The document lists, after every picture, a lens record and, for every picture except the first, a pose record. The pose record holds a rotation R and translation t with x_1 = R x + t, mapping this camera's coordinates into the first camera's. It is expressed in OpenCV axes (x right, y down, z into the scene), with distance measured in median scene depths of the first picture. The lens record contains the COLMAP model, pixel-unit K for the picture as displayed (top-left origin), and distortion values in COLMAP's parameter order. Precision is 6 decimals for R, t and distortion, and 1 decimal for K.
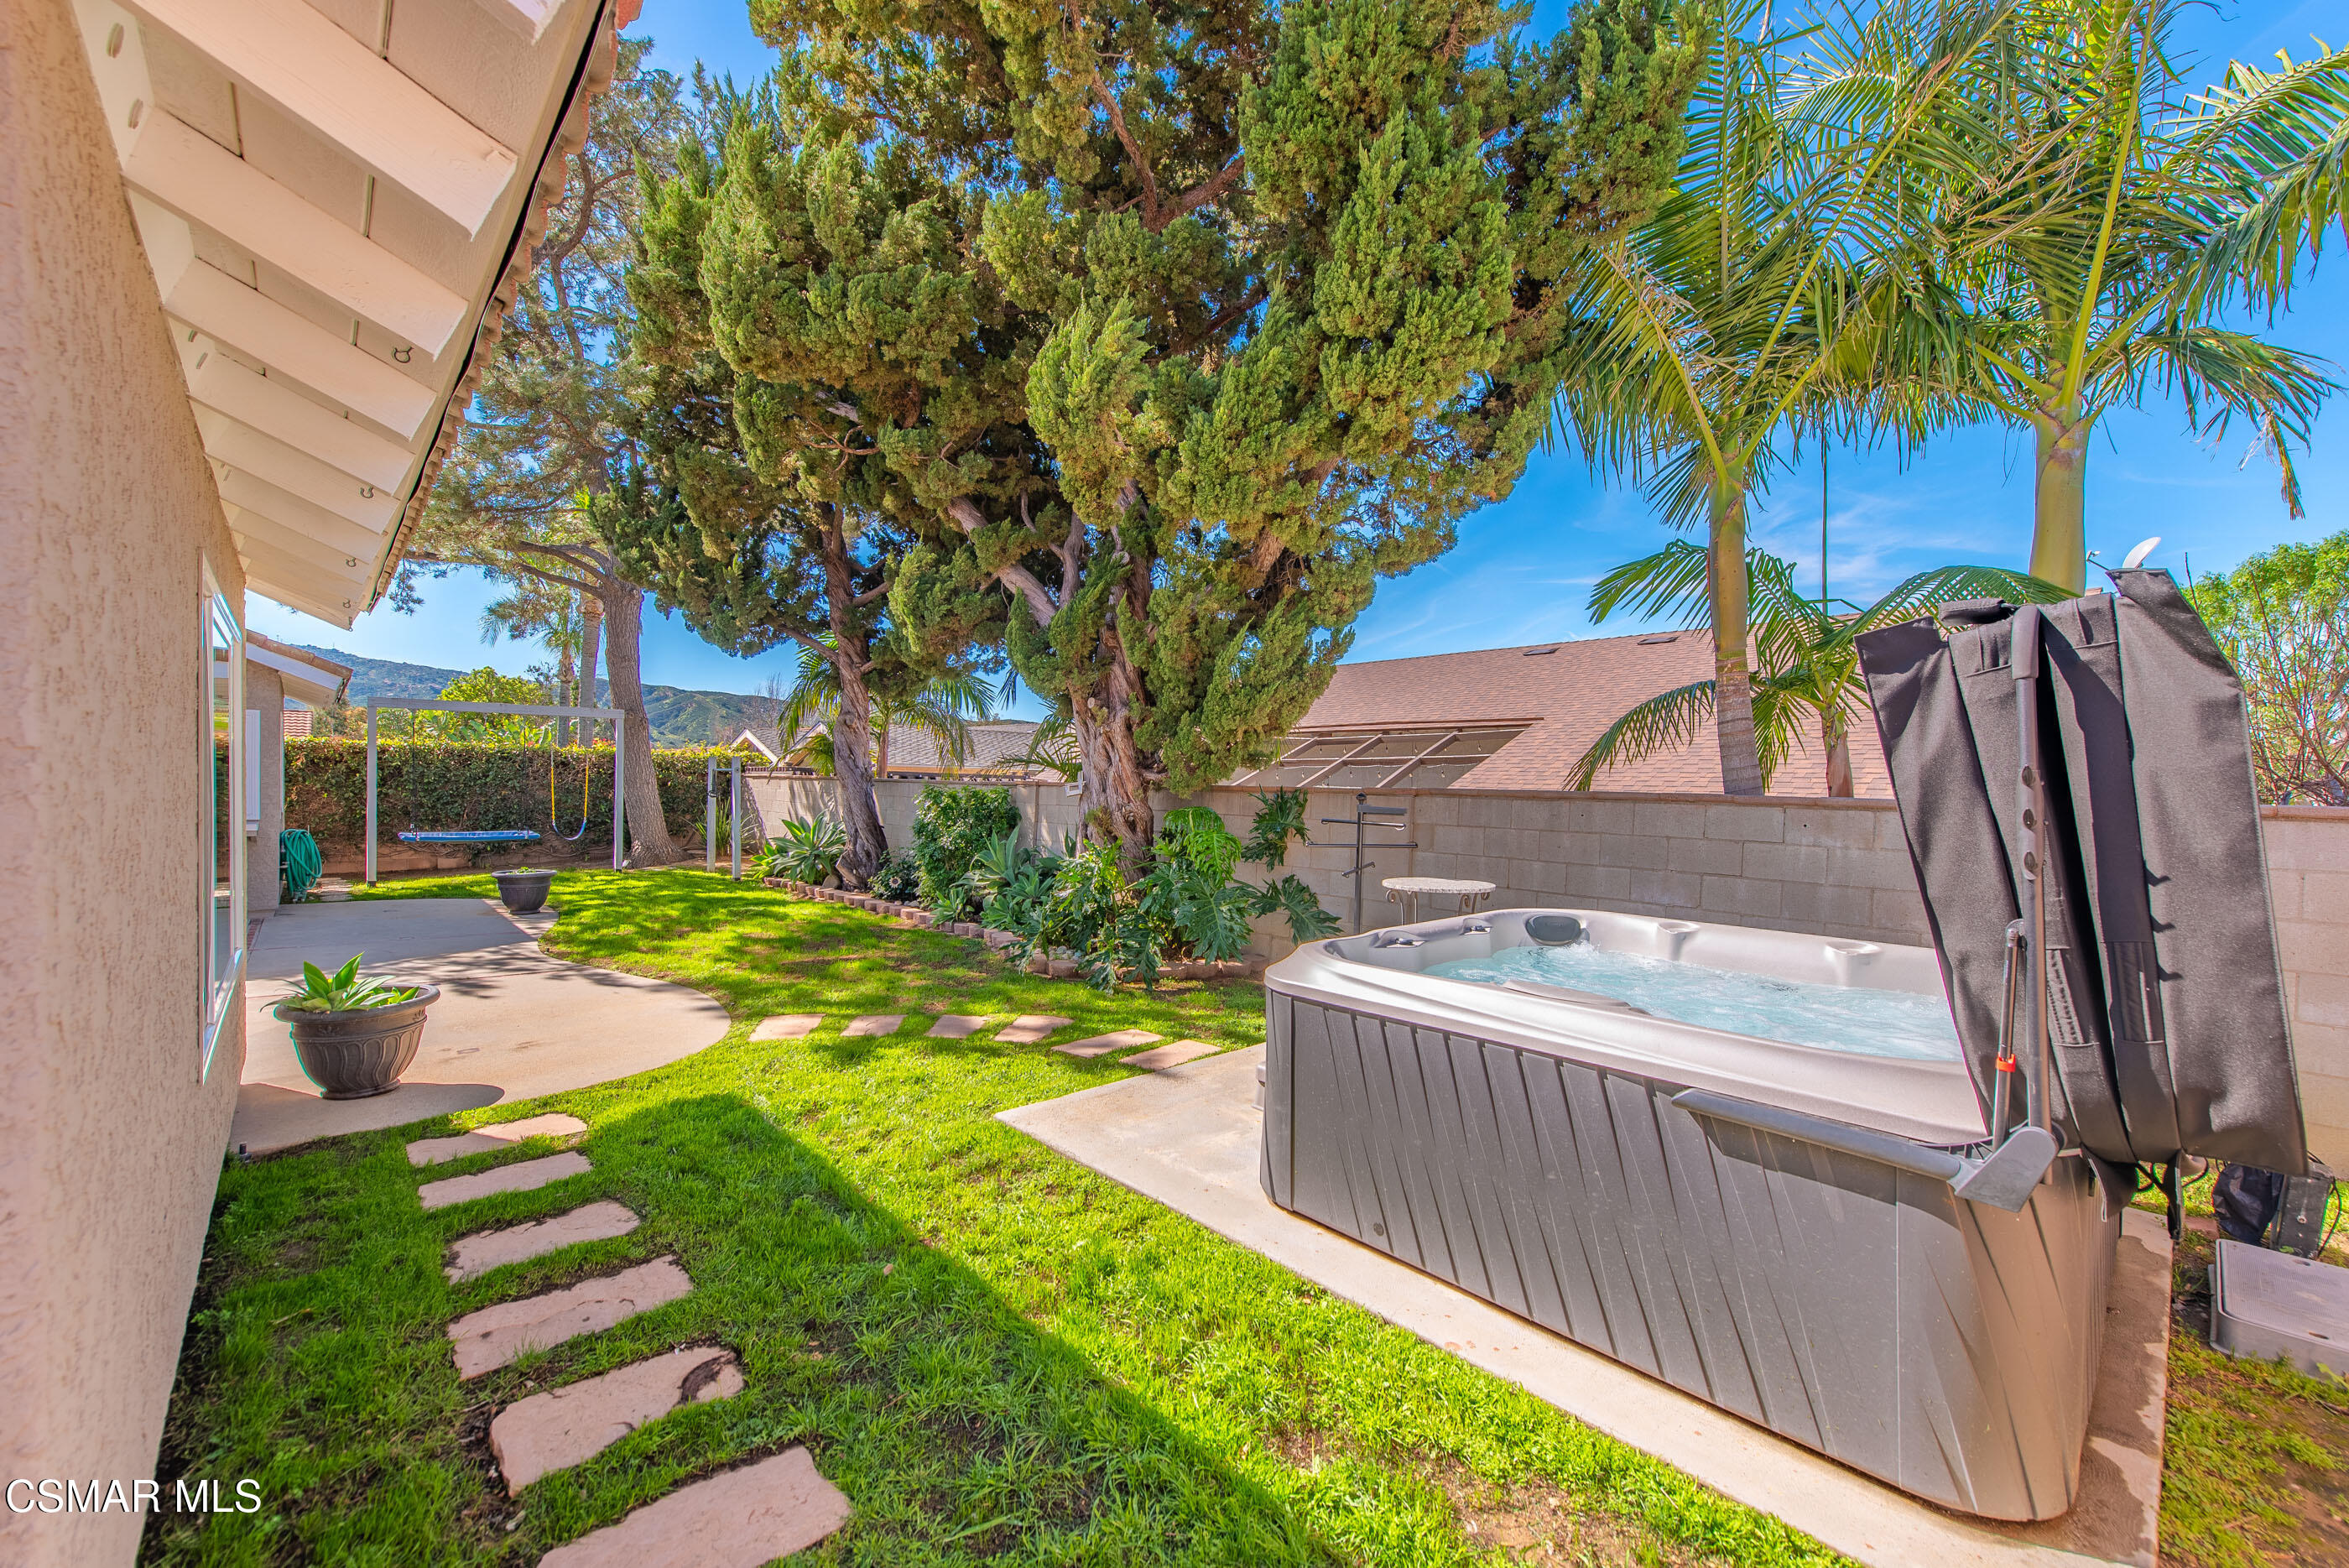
lens RADIAL K [[927.7, 0, 1170.9], [0, 927.7, 789.3], [0, 0, 1]] dist [0.012934, -0.003121]
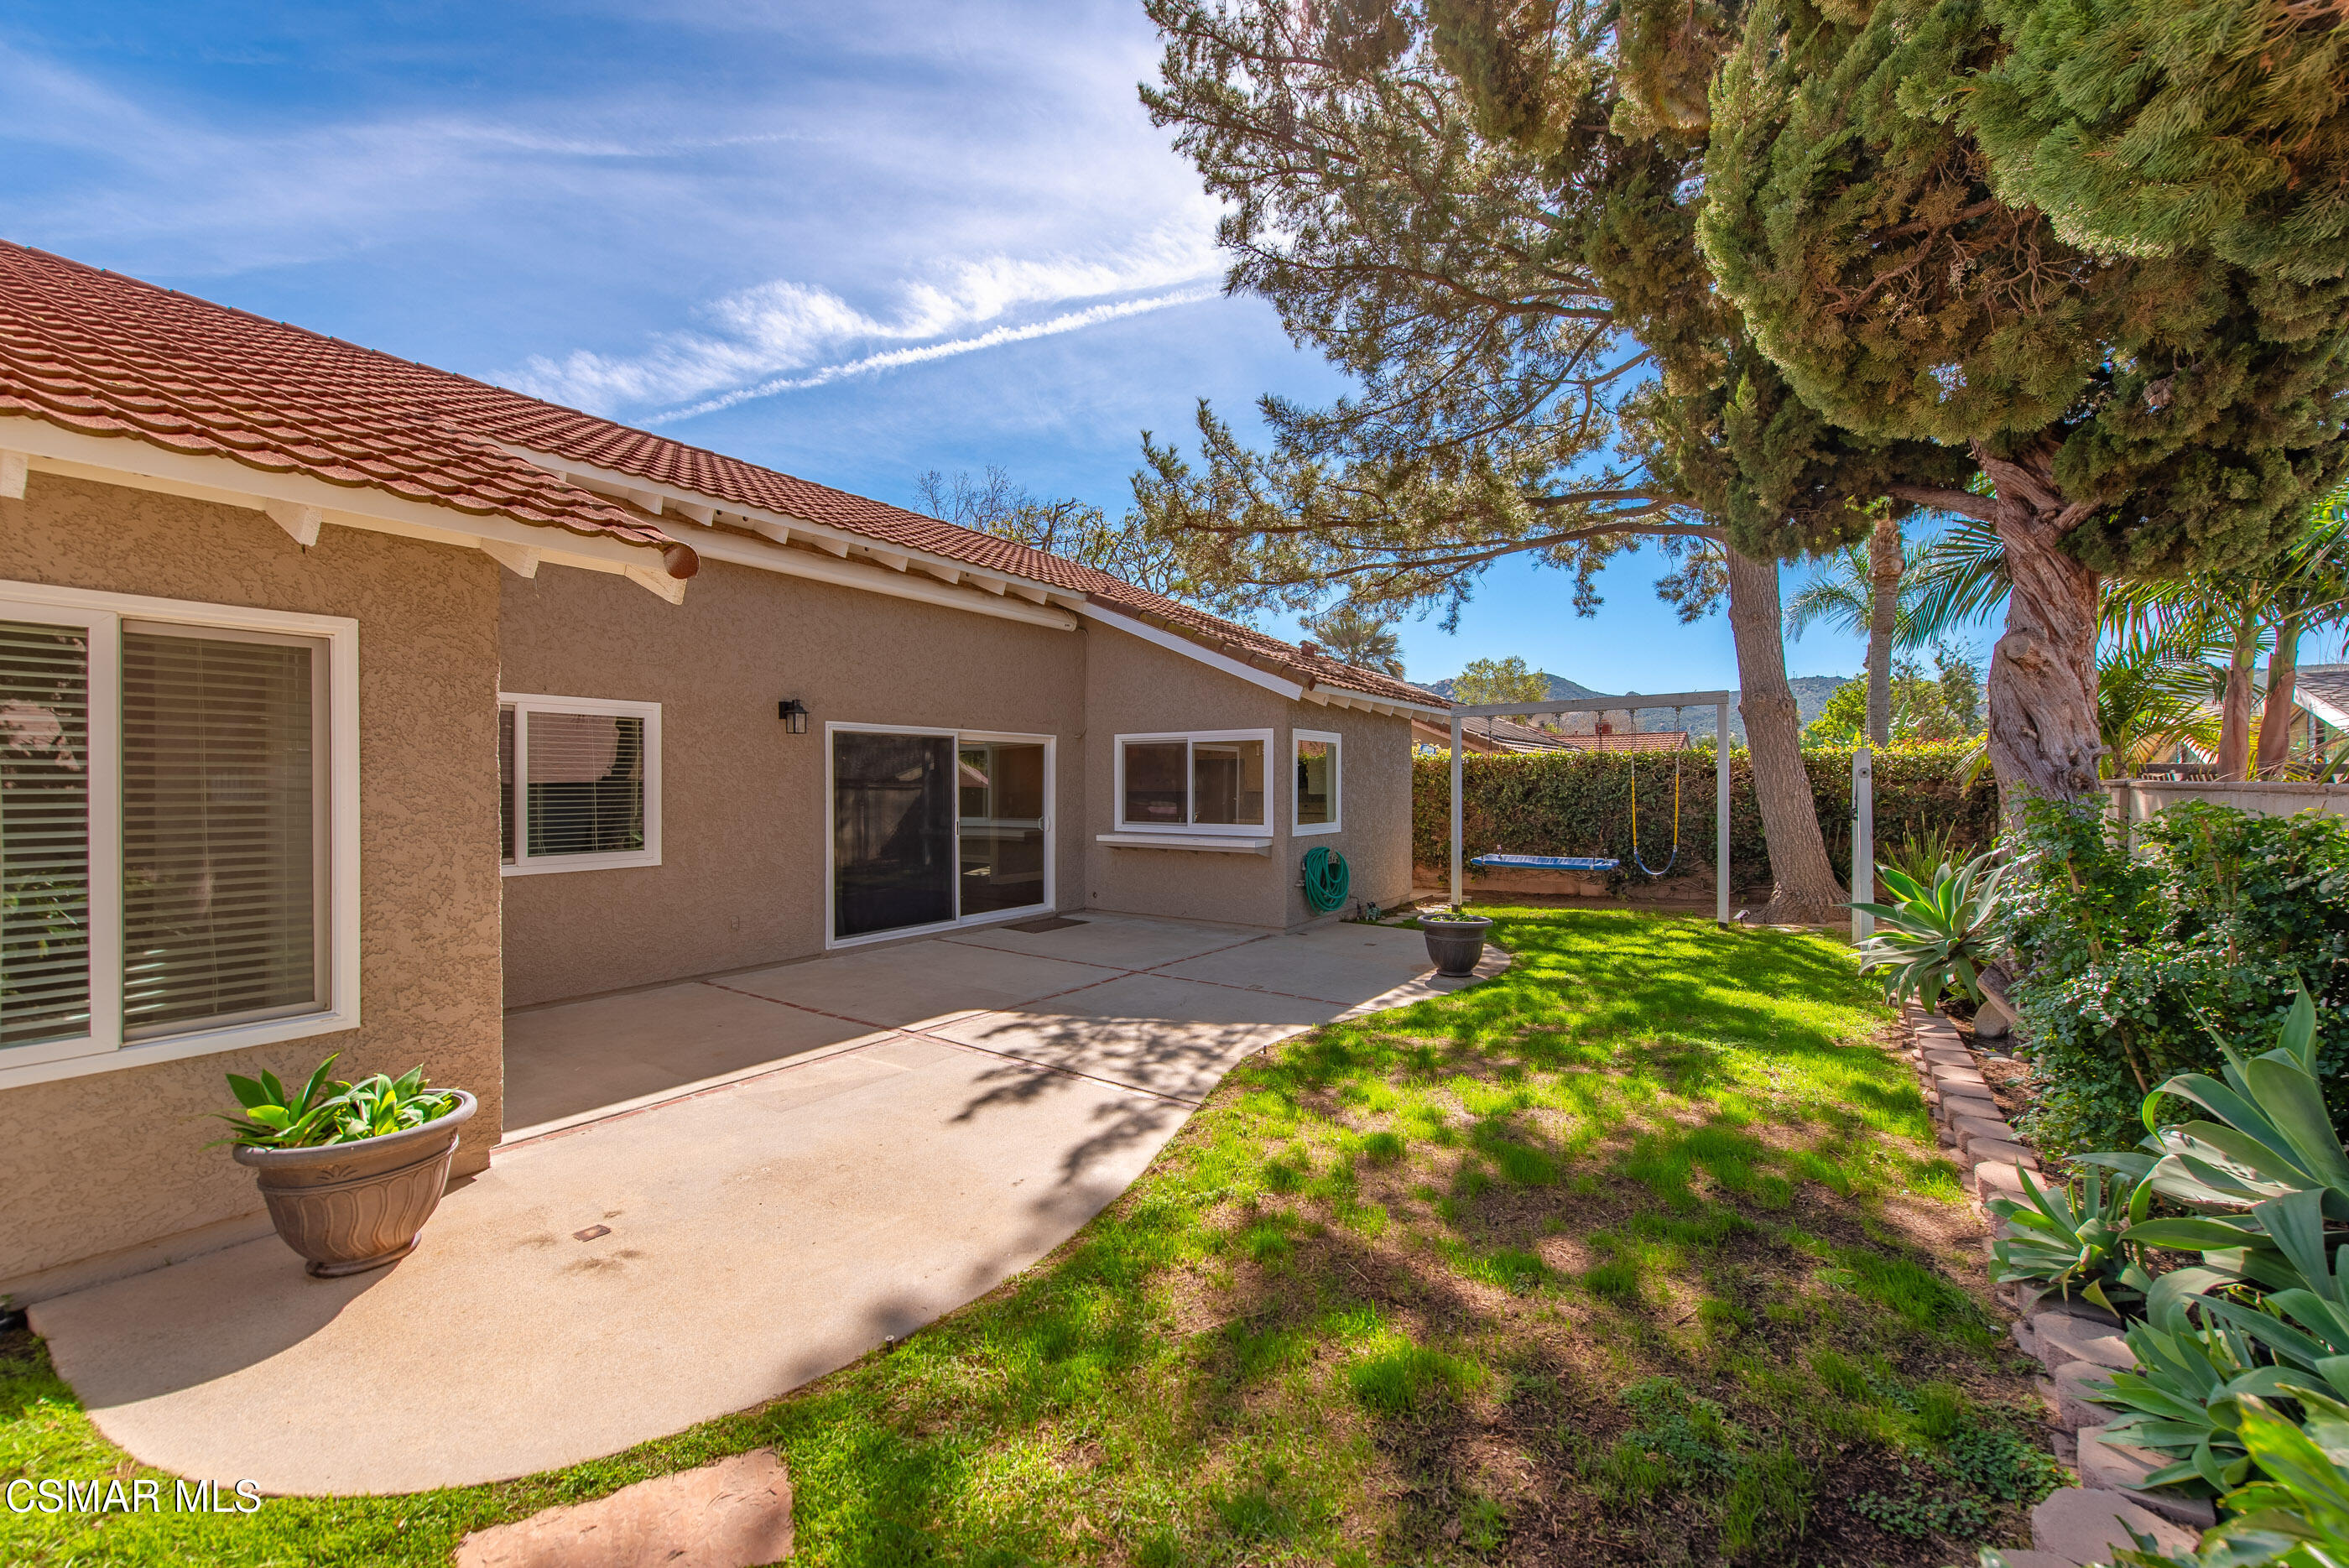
lens RADIAL K [[927.7, 0, 1193.8], [0, 927.7, 780.7], [0, 0, 1]] dist [0.012934, -0.003121]
pose [[0.233071, -0.020935, -0.972234, -0.040786], [-0.003487, 0.999744, -0.022363, -0.006946], [0.972454, 0.008602, 0.232938, 1.199107]]
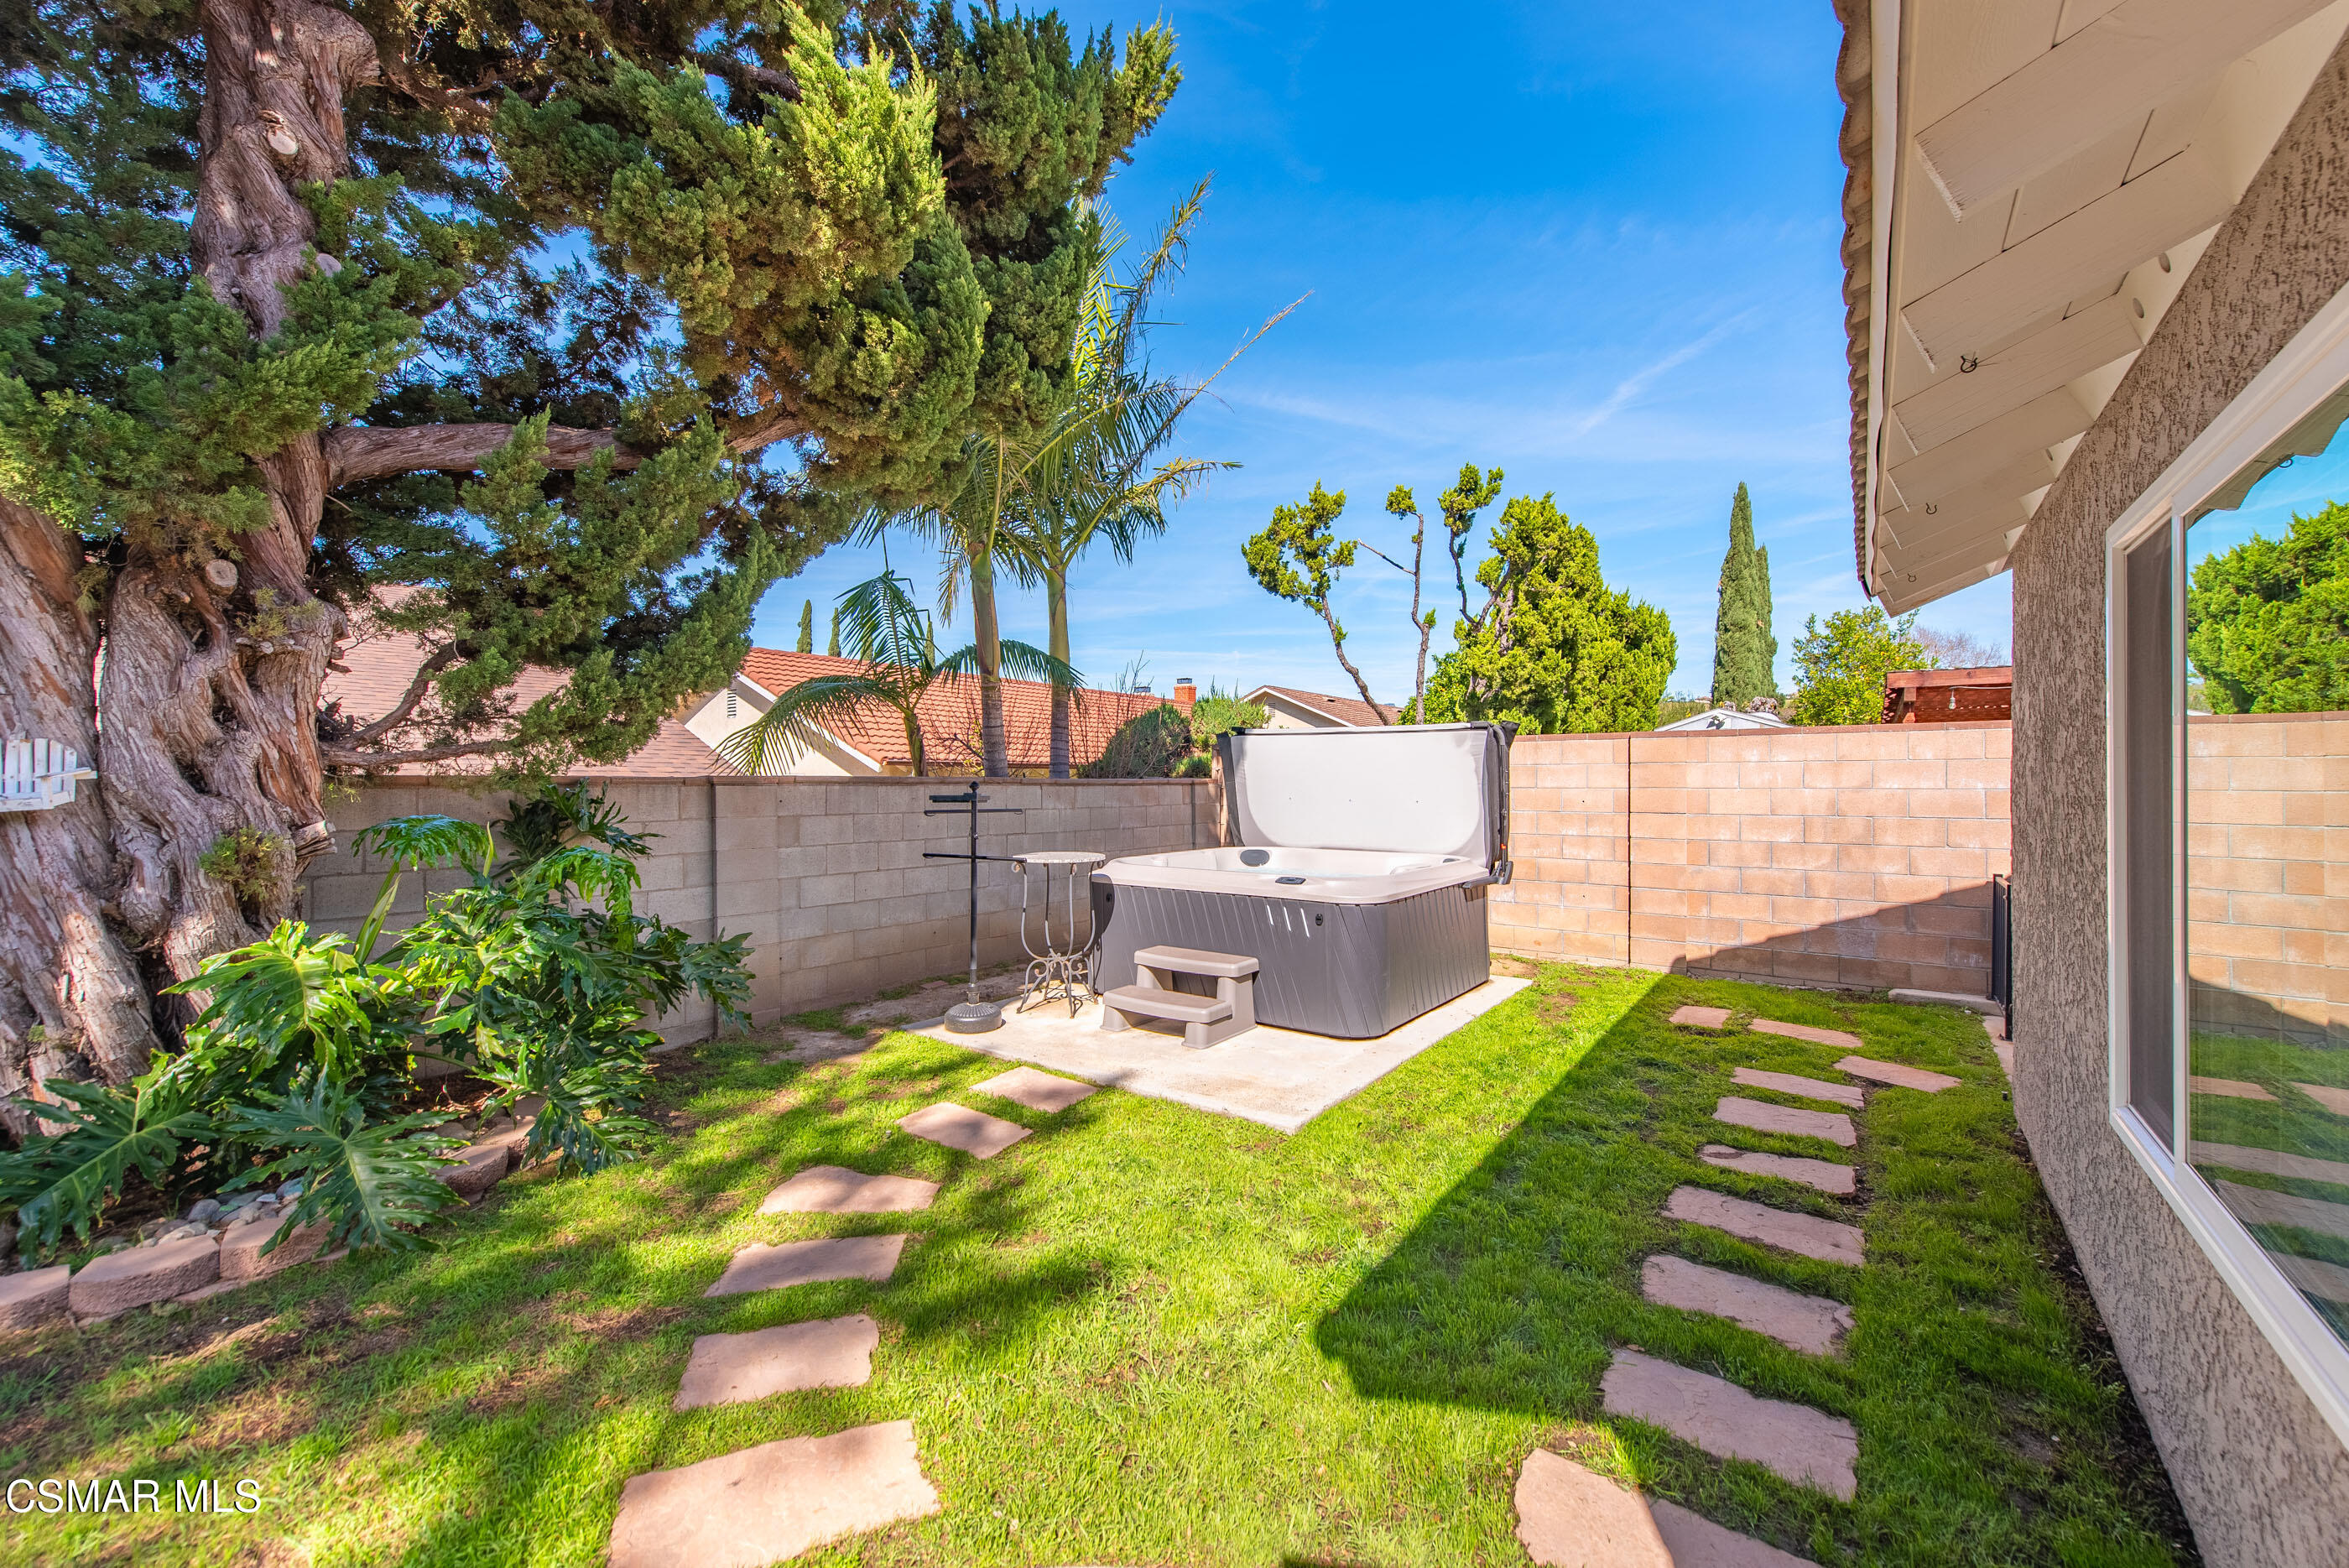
lens RADIAL K [[927.7, 0, 1170.7], [0, 927.7, 777.1], [0, 0, 1]] dist [0.012934, -0.003121]
pose [[-0.185766, -0.018496, 0.982420, -0.833590], [0.000267, 0.999822, 0.018874, -0.019556], [-0.982594, 0.003768, -0.185728, 0.985582]]
